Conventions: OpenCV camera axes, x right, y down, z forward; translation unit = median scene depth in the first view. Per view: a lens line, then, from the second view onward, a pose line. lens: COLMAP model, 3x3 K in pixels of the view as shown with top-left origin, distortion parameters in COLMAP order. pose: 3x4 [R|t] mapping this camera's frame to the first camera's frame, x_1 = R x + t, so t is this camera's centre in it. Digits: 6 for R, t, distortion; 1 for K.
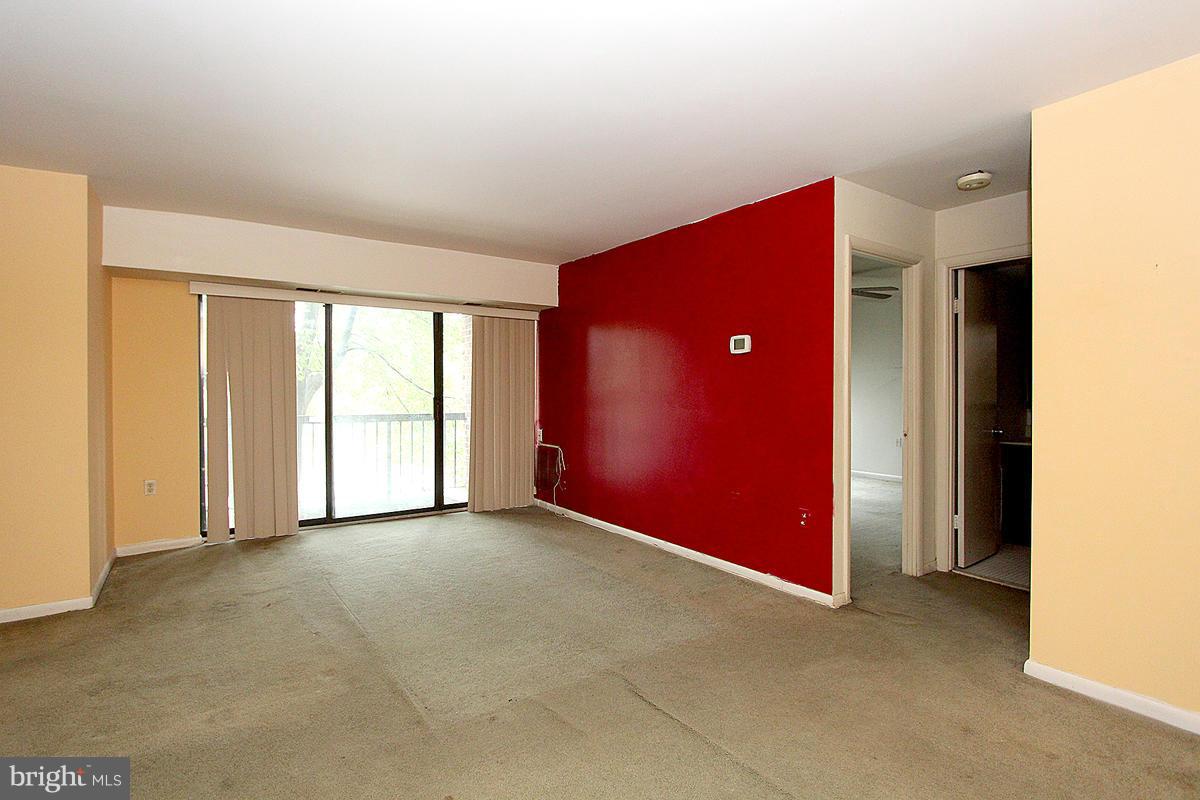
lens RADIAL K [[573.9, 0, 560.7], [0, 573.9, 388.7], [0, 0, 1]] dist [-0.012682, 0.000056]
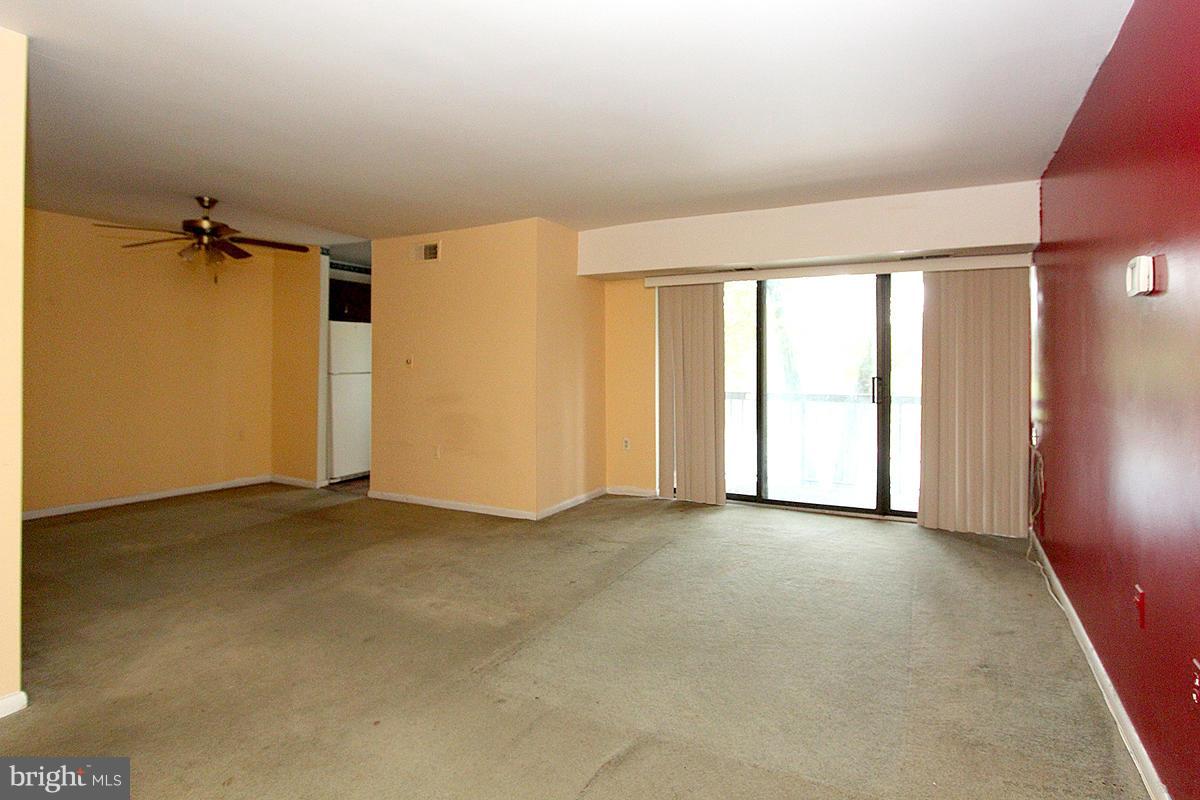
lens RADIAL K [[606.3, 0, 635.4], [0, 606.3, 350.4], [0, 0, 1]] dist [-0.012820, 0.001284]
pose [[0.510473, -0.018436, -0.859696, 0.413561], [-0.000891, 0.999758, -0.021969, -0.003541], [0.859893, 0.011981, 0.510333, 0.299137]]
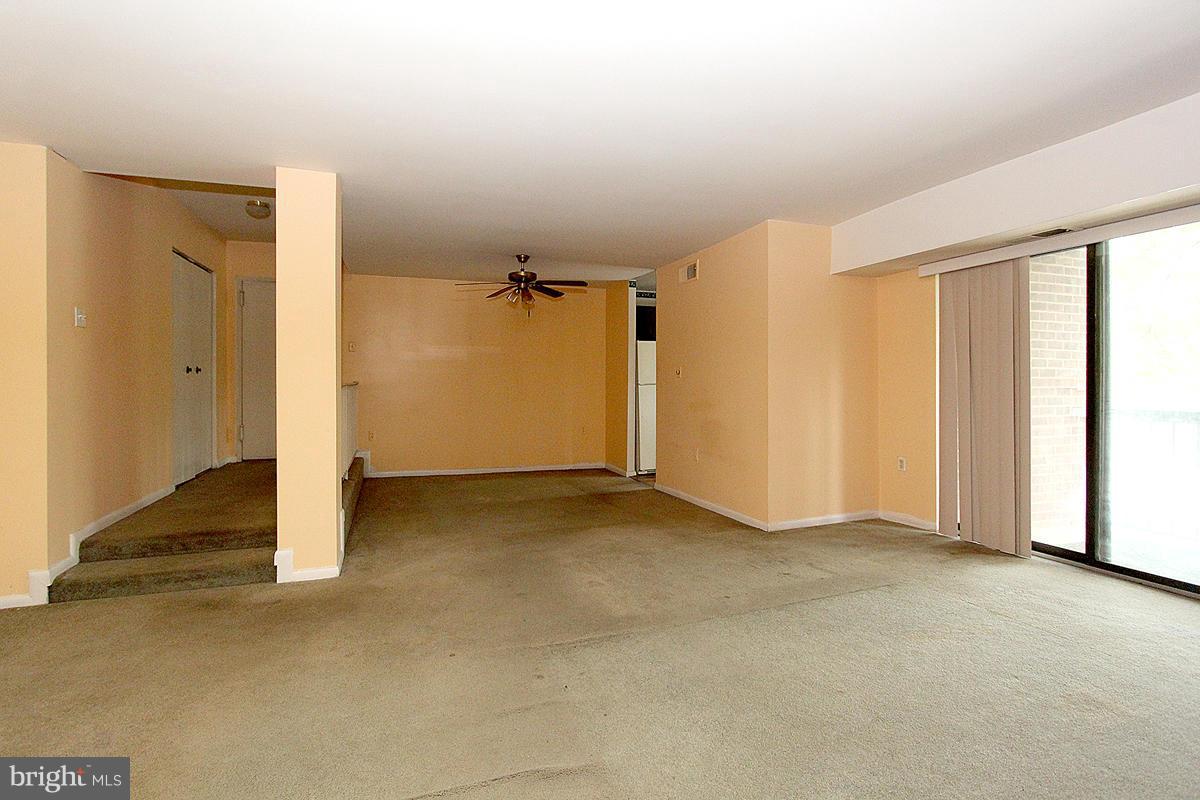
lens RADIAL K [[547.7, 0, 584.4], [0, 547.7, 383.8], [0, 0, 1]] dist [-0.011673, 0.000261]
pose [[-0.227892, 0.003710, -0.973679, 0.385527], [0.008488, 0.999962, 0.001823, 0.014039], [0.973649, -0.007849, -0.227915, 0.597457]]
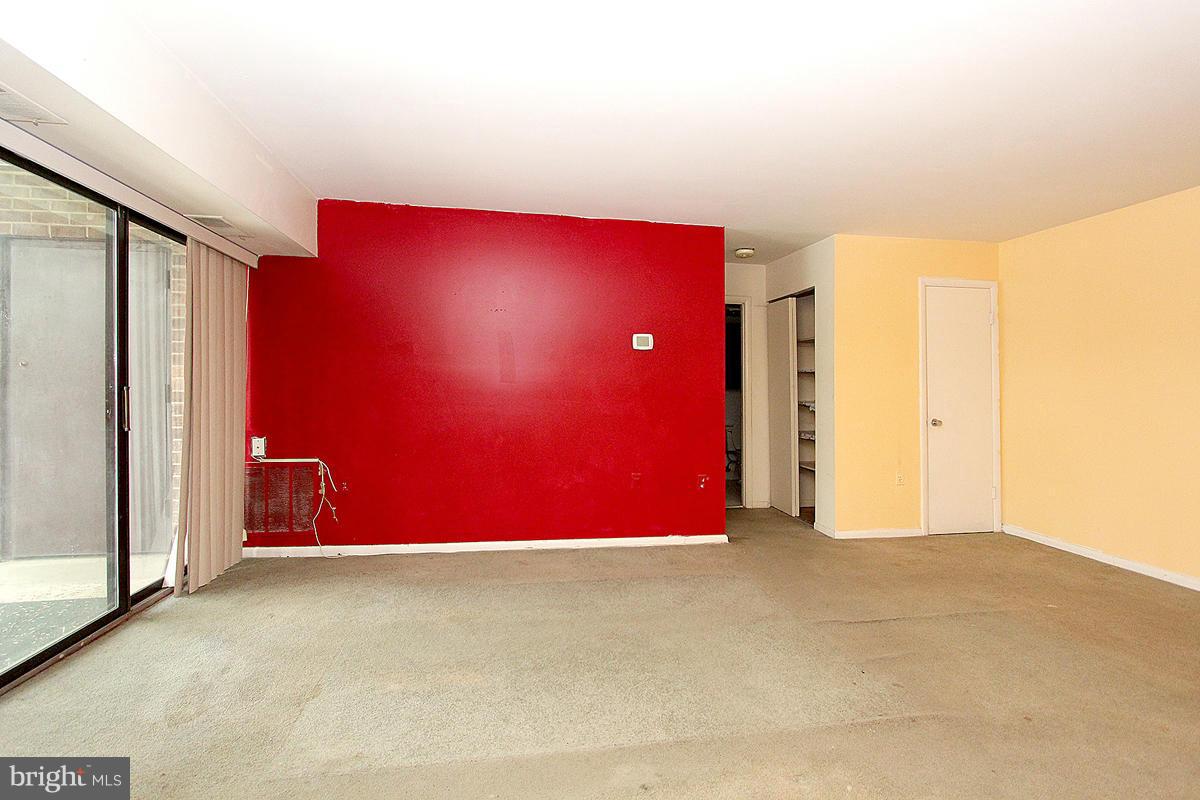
lens RADIAL K [[572.1, 0, 603.3], [0, 572.1, 387.9], [0, 0, 1]] dist [-0.012764, -0.000318]
pose [[0.377364, 0.009715, 0.926014, -0.597886], [-0.015760, 0.999868, -0.004068, 0.015581], [-0.925931, -0.013059, 0.377467, 0.505947]]
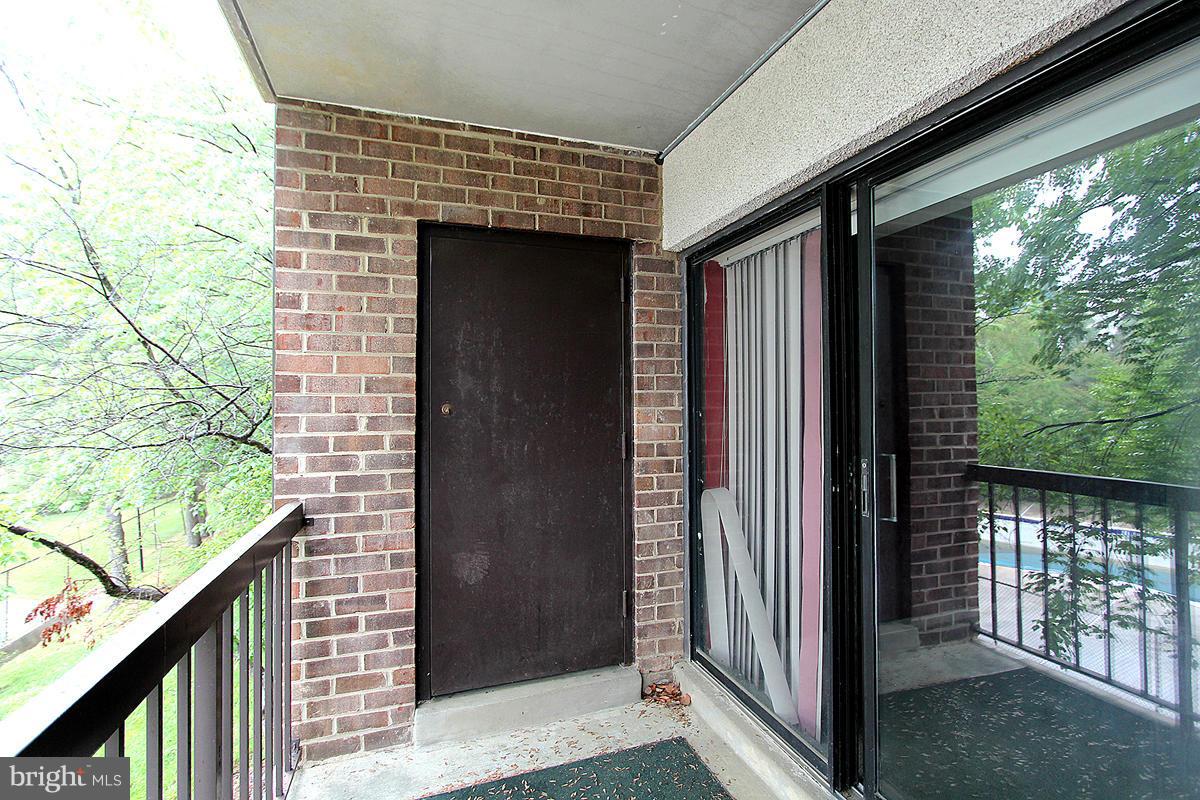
lens RADIAL K [[547.7, 0, 584.4], [0, 547.7, 383.8], [0, 0, 1]] dist [-0.011673, 0.000261]
pose [[0.244724, 0.026624, 0.969227, -0.649493], [0.001767, 0.999609, -0.027904, -0.018965], [-0.969591, 0.008541, 0.244582, 1.311006]]
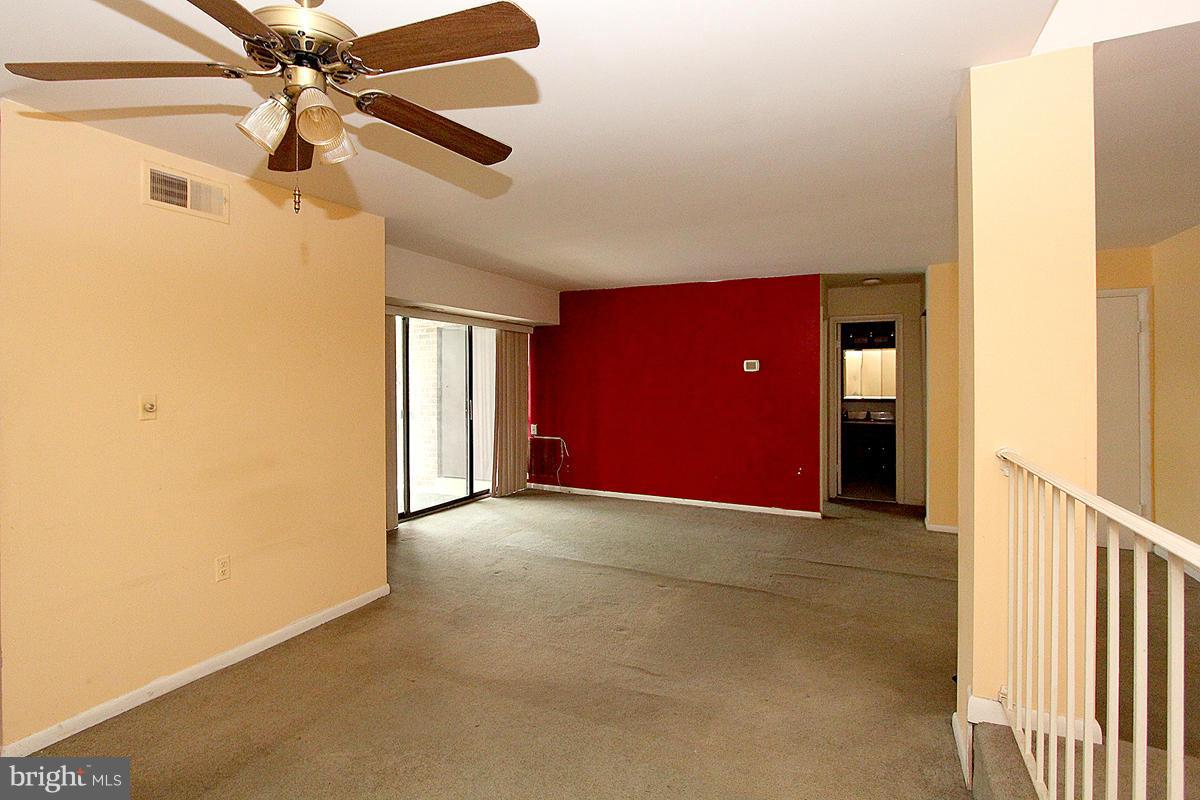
lens RADIAL K [[594.3, 0, 545.3], [0, 594.3, 371.2], [0, 0, 1]] dist [-0.001025, 0.000491]
pose [[0.878803, 0.005679, 0.477150, -0.764127], [-0.000759, 0.999945, -0.010503, -0.035521], [-0.477183, 0.008868, 0.878759, -0.142406]]
